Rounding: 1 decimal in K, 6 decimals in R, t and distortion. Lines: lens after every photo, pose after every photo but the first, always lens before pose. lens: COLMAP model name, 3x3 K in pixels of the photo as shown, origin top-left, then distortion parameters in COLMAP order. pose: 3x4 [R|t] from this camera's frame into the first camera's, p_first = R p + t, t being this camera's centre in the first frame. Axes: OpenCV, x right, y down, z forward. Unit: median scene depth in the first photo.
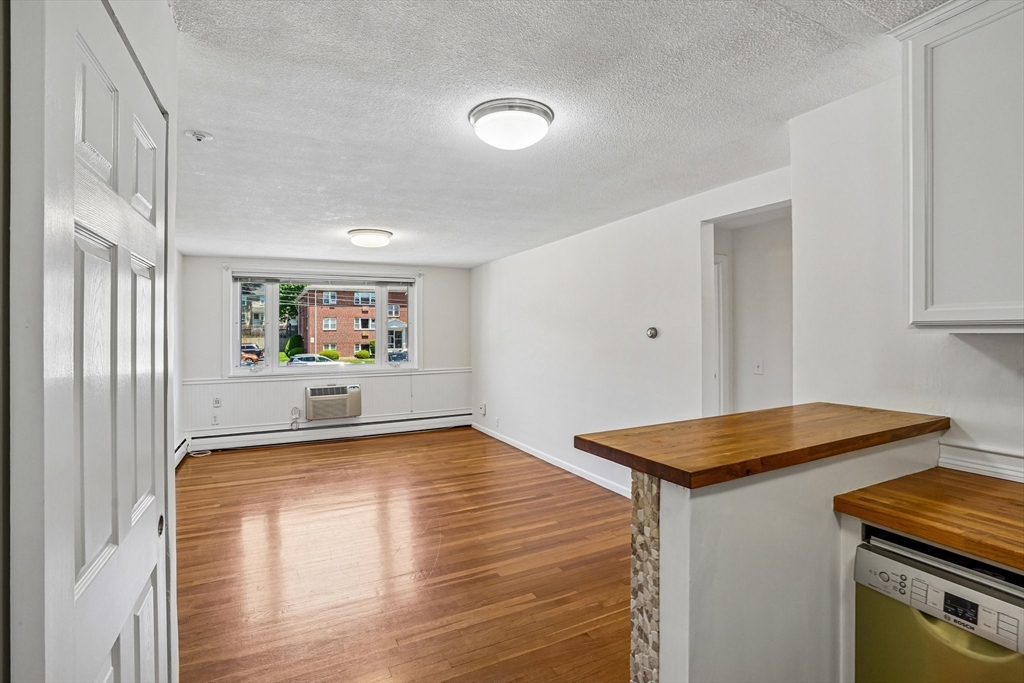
lens RADIAL K [[485.5, 0, 511.5], [0, 485.5, 329.2], [0, 0, 1]] dist [-0.061293, 0.023811]
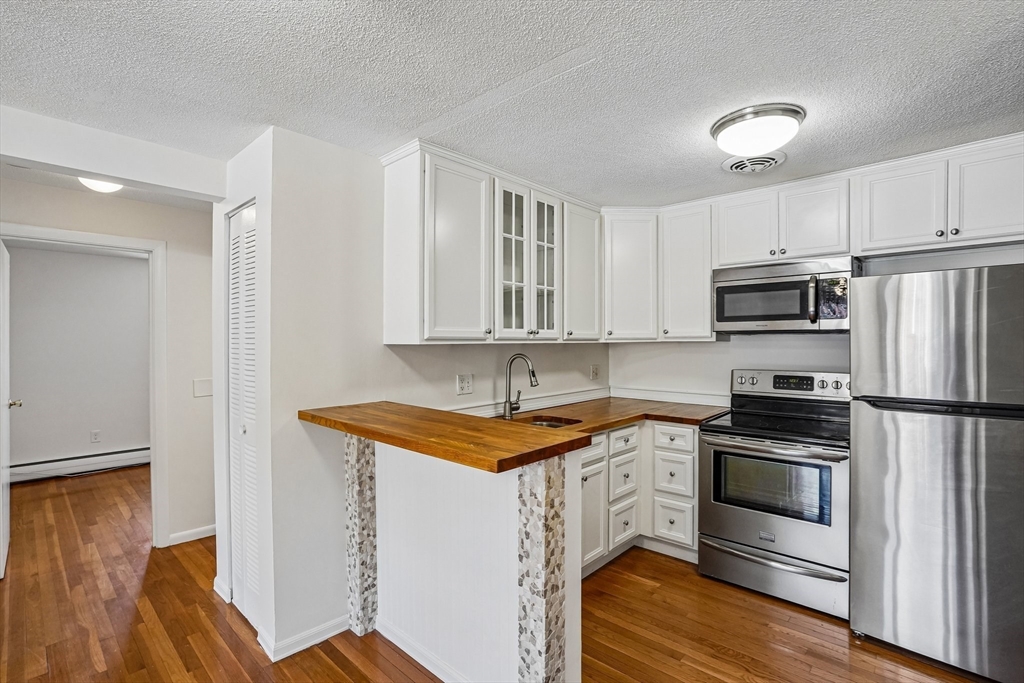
lens RADIAL K [[485.7, 0, 512.0], [0, 485.7, 341.5], [0, 0, 1]] dist [-0.046650, 0.001017]
pose [[-0.355237, 0.004557, 0.934765, -0.213047], [0.000710, 0.999989, -0.004605, 0.002240], [-0.934776, -0.000972, -0.355236, 0.387116]]
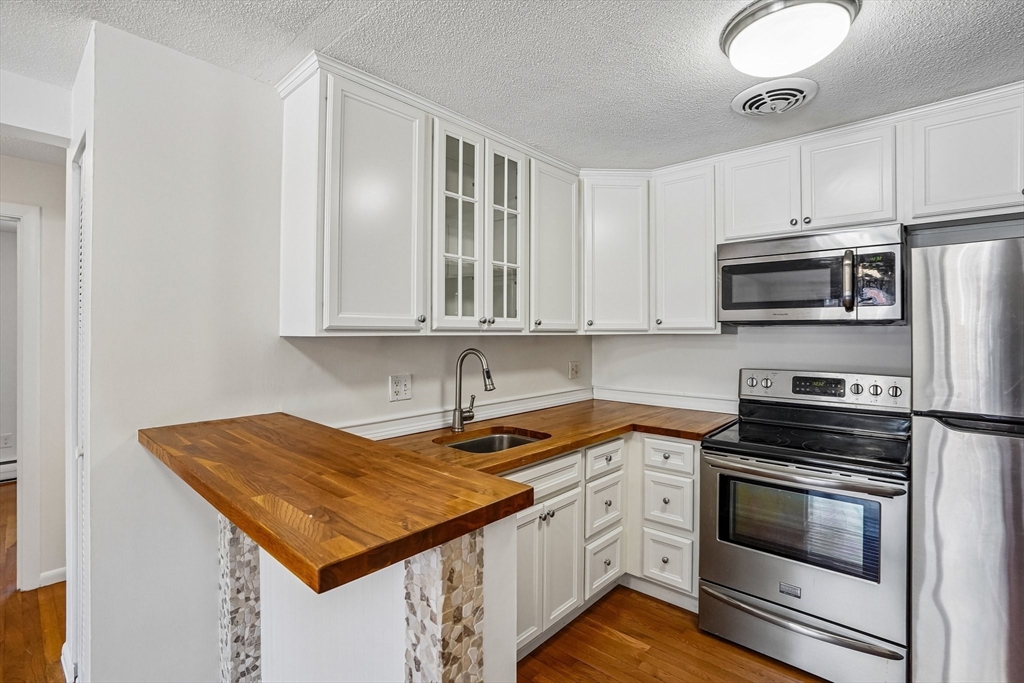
lens RADIAL K [[485.5, 0, 511.5], [0, 485.5, 329.2], [0, 0, 1]] dist [-0.061293, 0.023811]
pose [[-0.364110, 0.009727, 0.931305, -0.104219], [-0.003651, 0.999923, -0.011871, 0.001192], [-0.931349, -0.007722, -0.364046, 0.299058]]
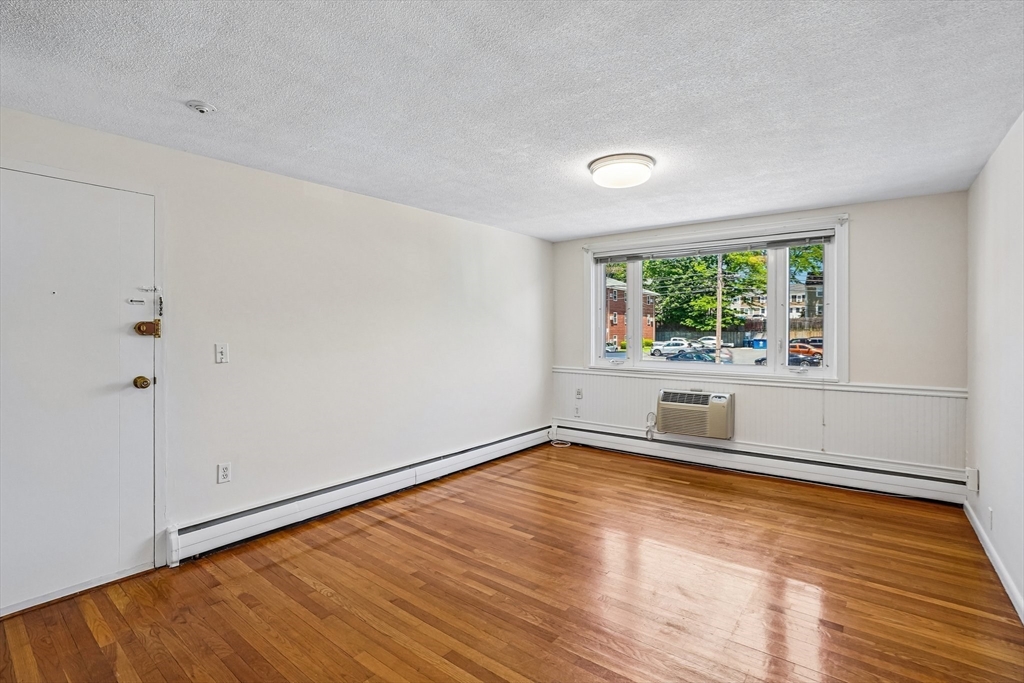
lens RADIAL K [[485.5, 0, 511.5], [0, 485.5, 329.2], [0, 0, 1]] dist [-0.061293, 0.023811]
pose [[0.421012, 0.012703, -0.906966, 0.224942], [0.001305, 0.999892, 0.014611, 0.013582], [0.907054, -0.007335, 0.420950, 0.548347]]
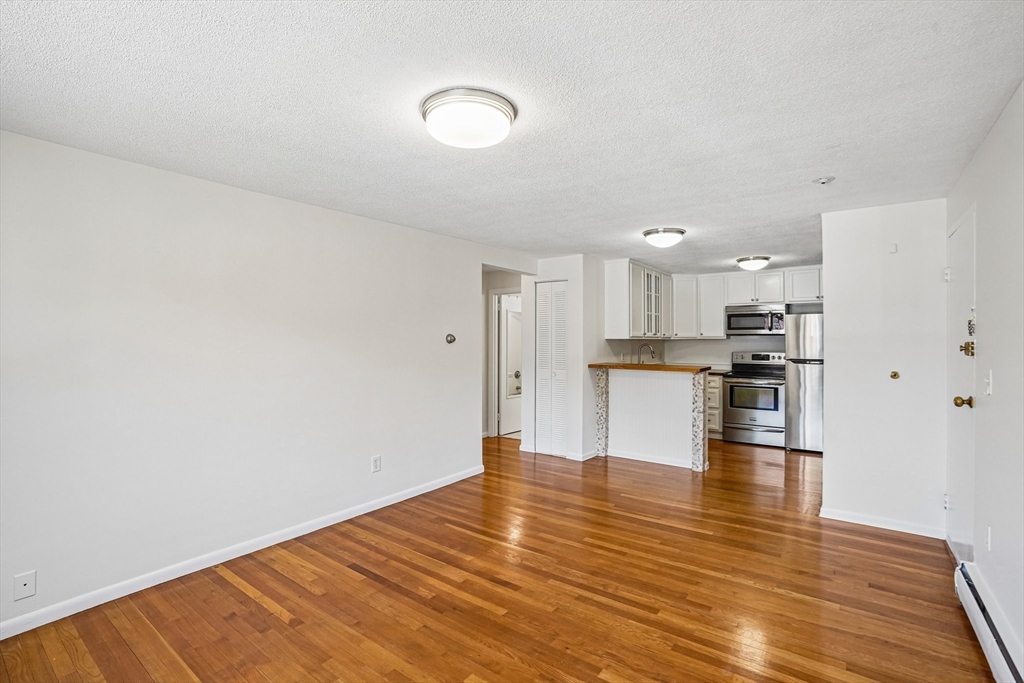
lens RADIAL K [[478.2, 0, 518.5], [0, 478.2, 340.0], [0, 0, 1]] dist [-0.033931, 0.000058]
pose [[-0.461417, 0.005384, 0.887167, -0.664133], [-0.002227, 0.999971, -0.007227, 0.014449], [-0.887181, -0.005310, -0.461391, 1.090845]]
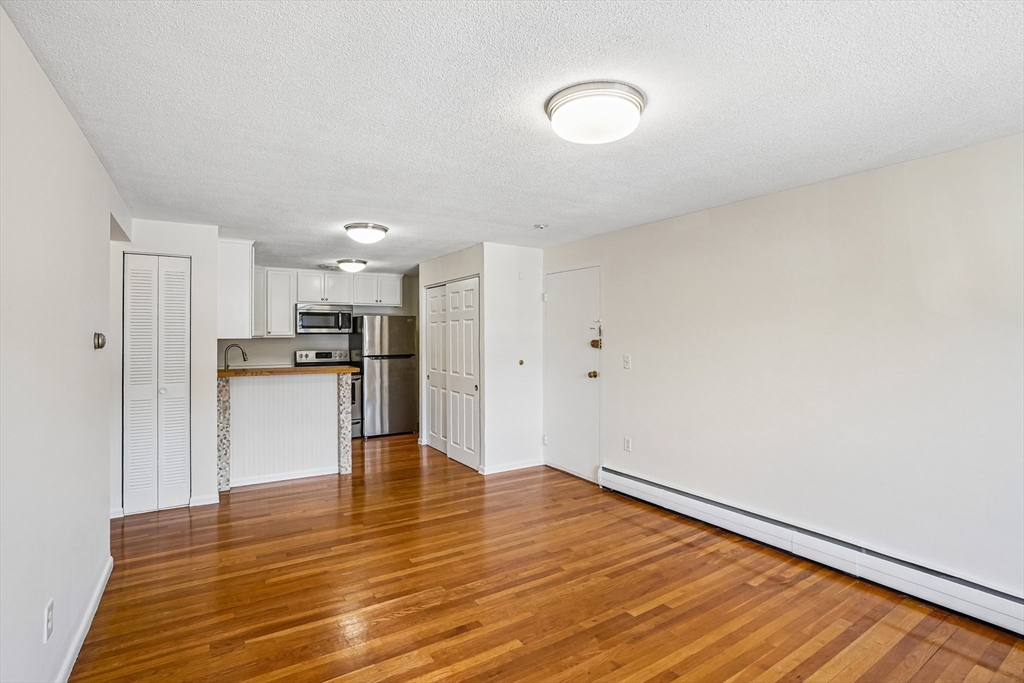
lens RADIAL K [[485.5, 0, 511.5], [0, 485.5, 329.2], [0, 0, 1]] dist [-0.061293, 0.023811]
pose [[-0.993502, 0.007138, -0.113591, -0.158267], [0.009353, 0.999776, -0.018980, 0.007204], [0.113430, -0.019920, -0.993346, 1.328152]]
